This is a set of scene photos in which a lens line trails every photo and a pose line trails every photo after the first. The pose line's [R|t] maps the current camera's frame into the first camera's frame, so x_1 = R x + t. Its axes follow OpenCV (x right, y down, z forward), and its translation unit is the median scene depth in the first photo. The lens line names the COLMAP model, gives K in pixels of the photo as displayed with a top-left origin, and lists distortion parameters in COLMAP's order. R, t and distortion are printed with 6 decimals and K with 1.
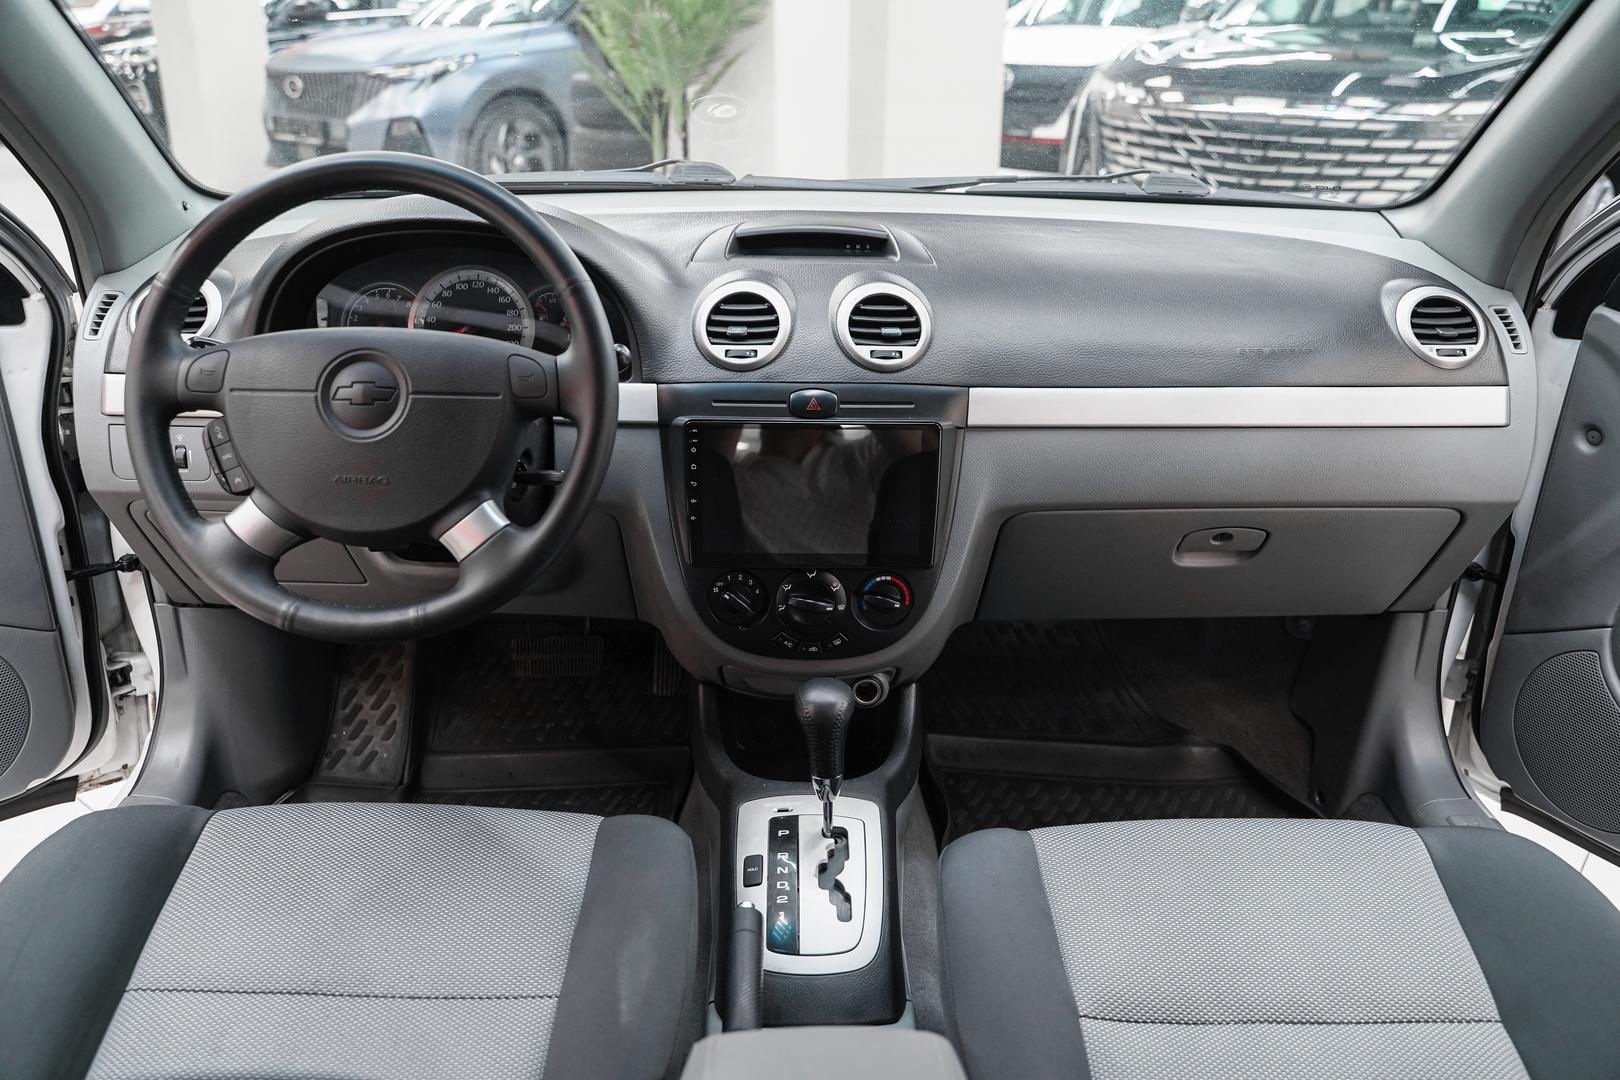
lens RADIAL K [[1257.9, 0, 796.3], [0, 1257.9, 539.4], [0, 0, 1]] dist [-0.018265, 0.013412]
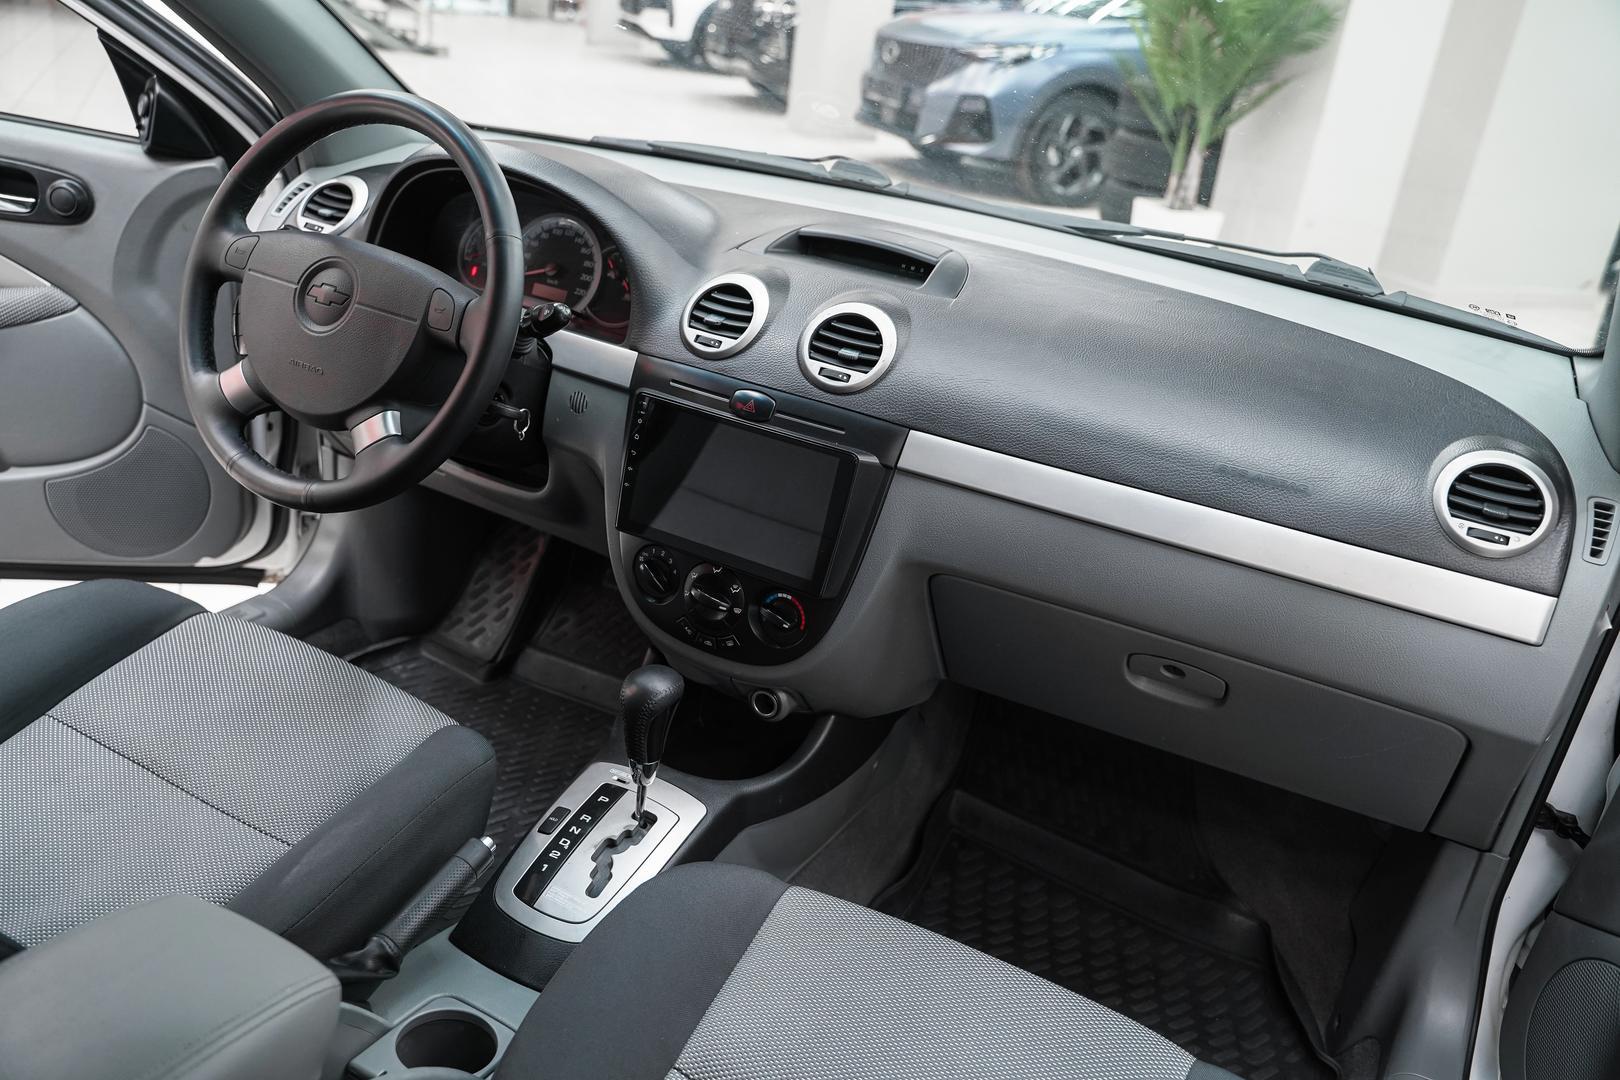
lens RADIAL K [[1257.9, 0, 802.3], [0, 1257.9, 536.4], [0, 0, 1]] dist [-0.018265, 0.013412]
pose [[0.882317, 0.277271, -0.380313, 0.447915], [-0.276160, 0.959317, 0.058715, -0.075872], [0.381120, 0.053222, 0.922992, 0.094480]]
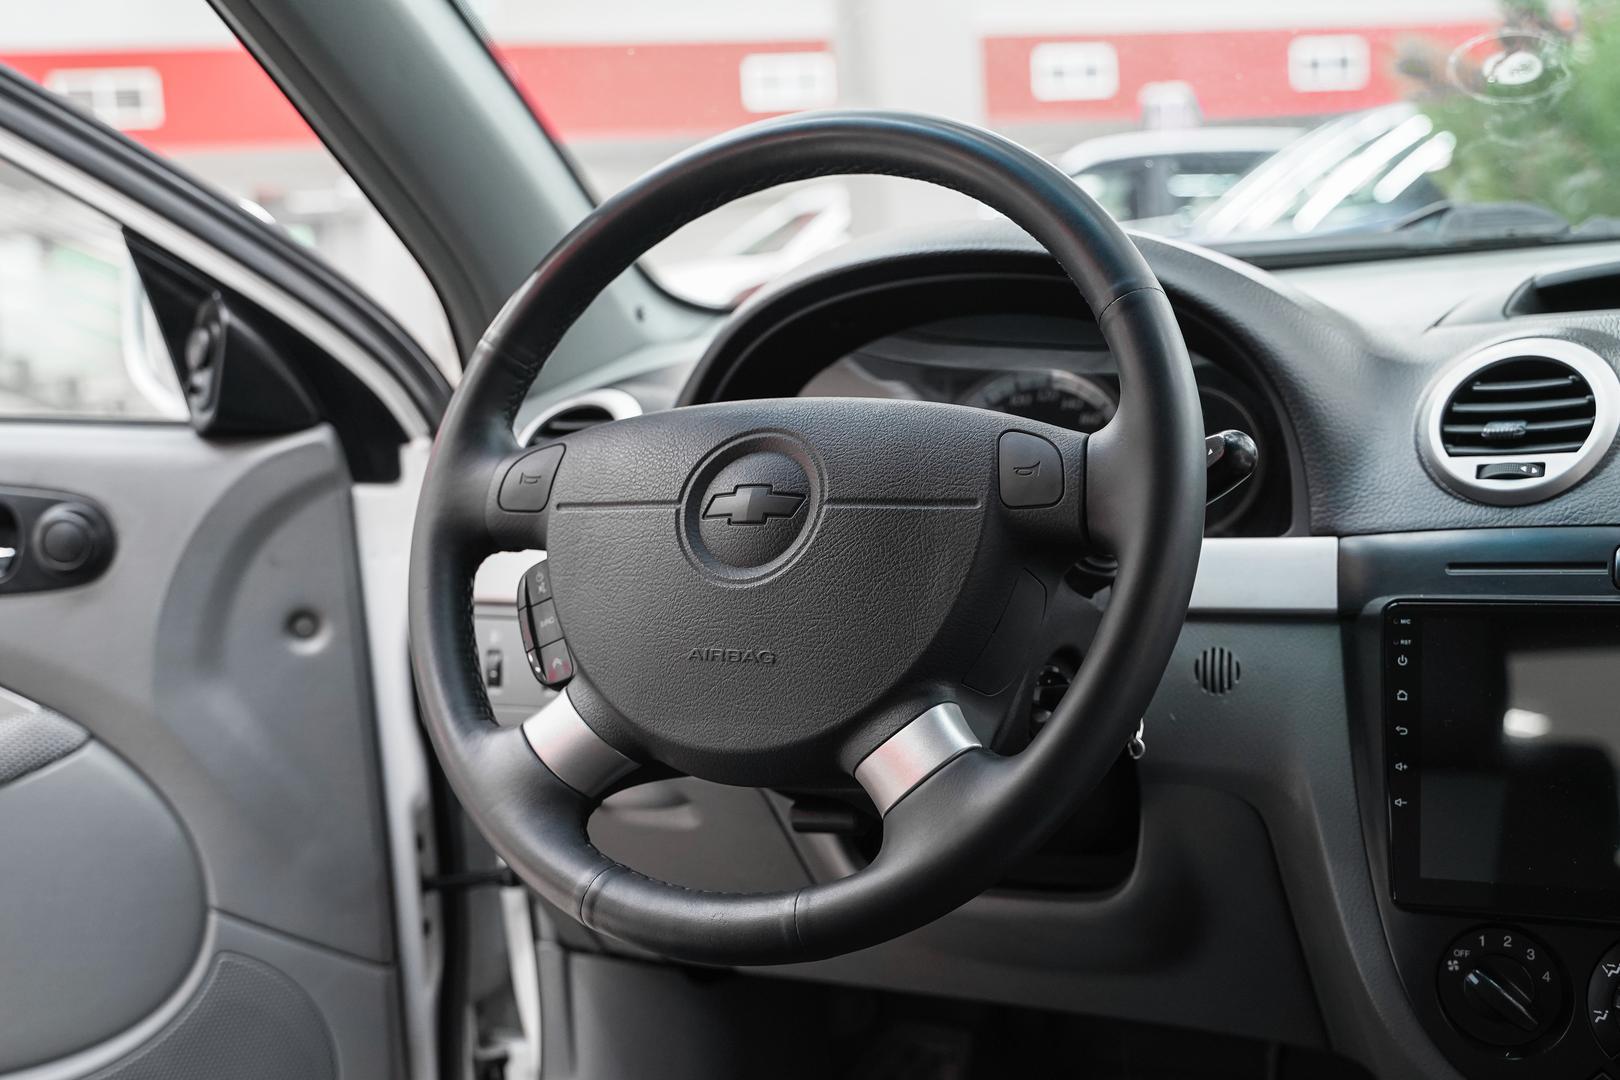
lens RADIAL K [[2016.8, 0, 783.2], [0, 2016.8, 515.3], [0, 0, 1]] dist [0.007978, 0.000000]
pose [[0.881645, -0.019116, -0.471526, 0.075779], [-0.101832, 0.967933, -0.229642, 0.077220], [0.460796, 0.250479, 0.851427, 0.200232]]
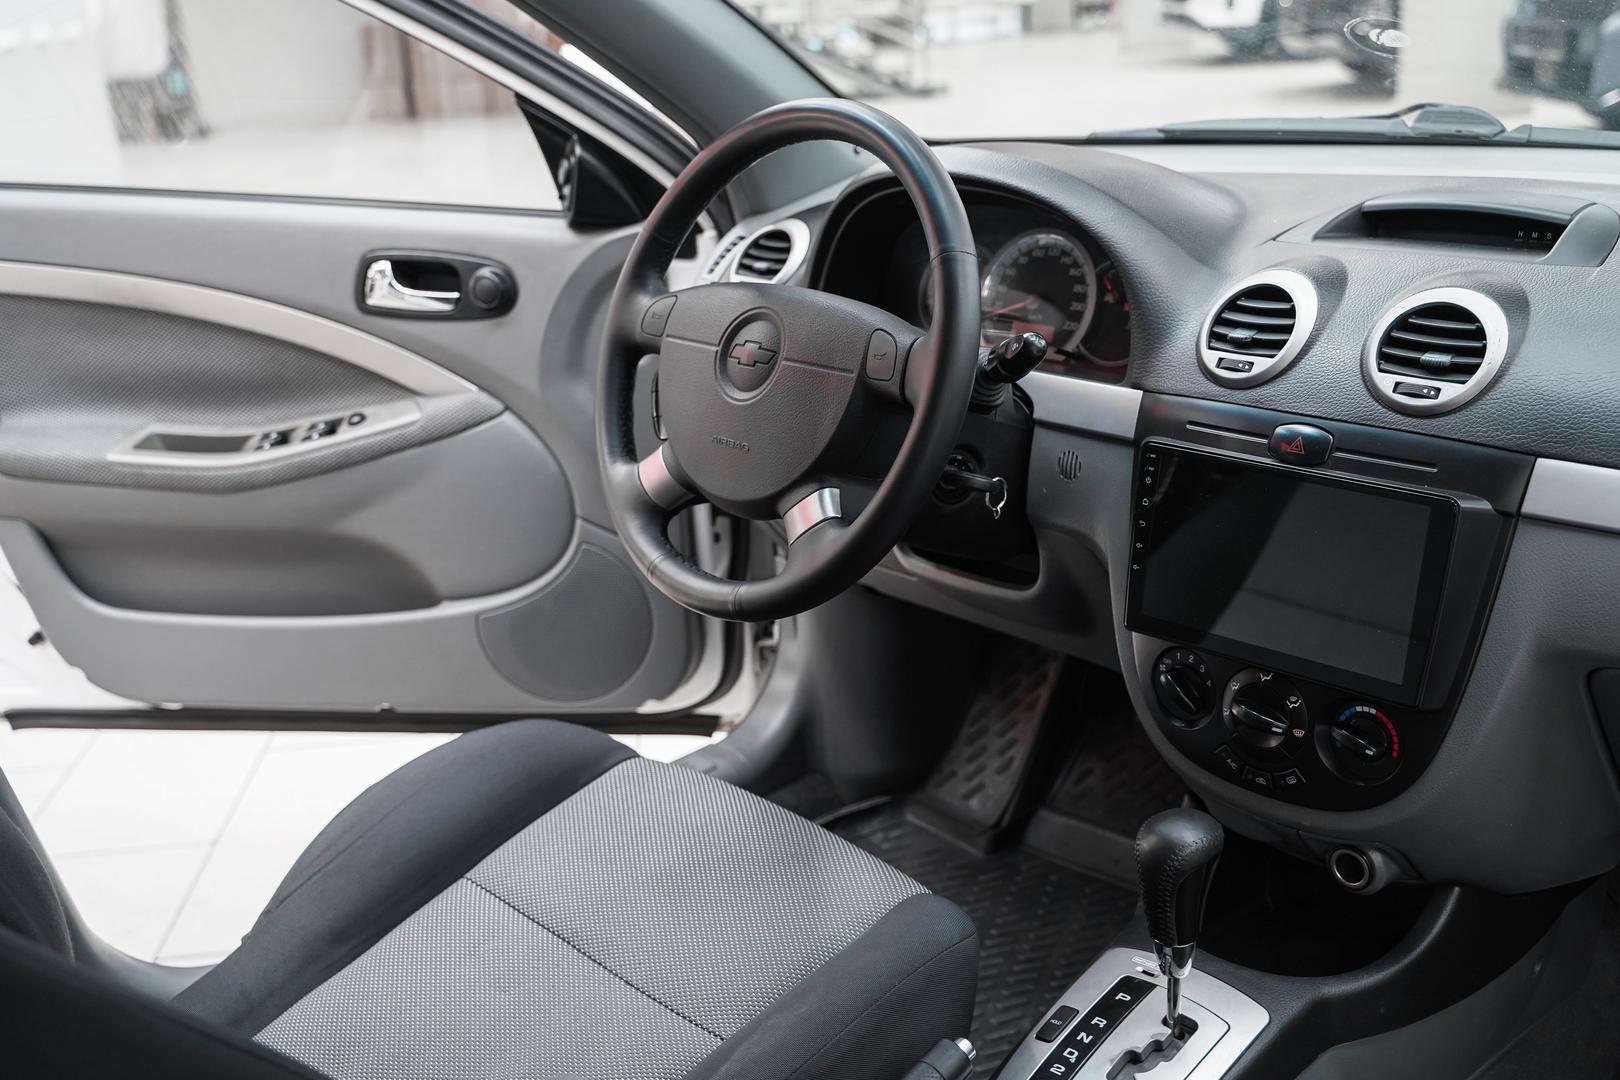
lens RADIAL K [[1668.7, 0, 824.2], [0, 1668.7, 538.4], [0, 0, 1]] dist [-0.001331, 0.000000]
pose [[0.695974, 0.186353, -0.693465, 0.486035], [-0.204088, 0.977246, 0.057786, -0.053633], [0.688454, 0.101310, 0.718170, 0.126725]]
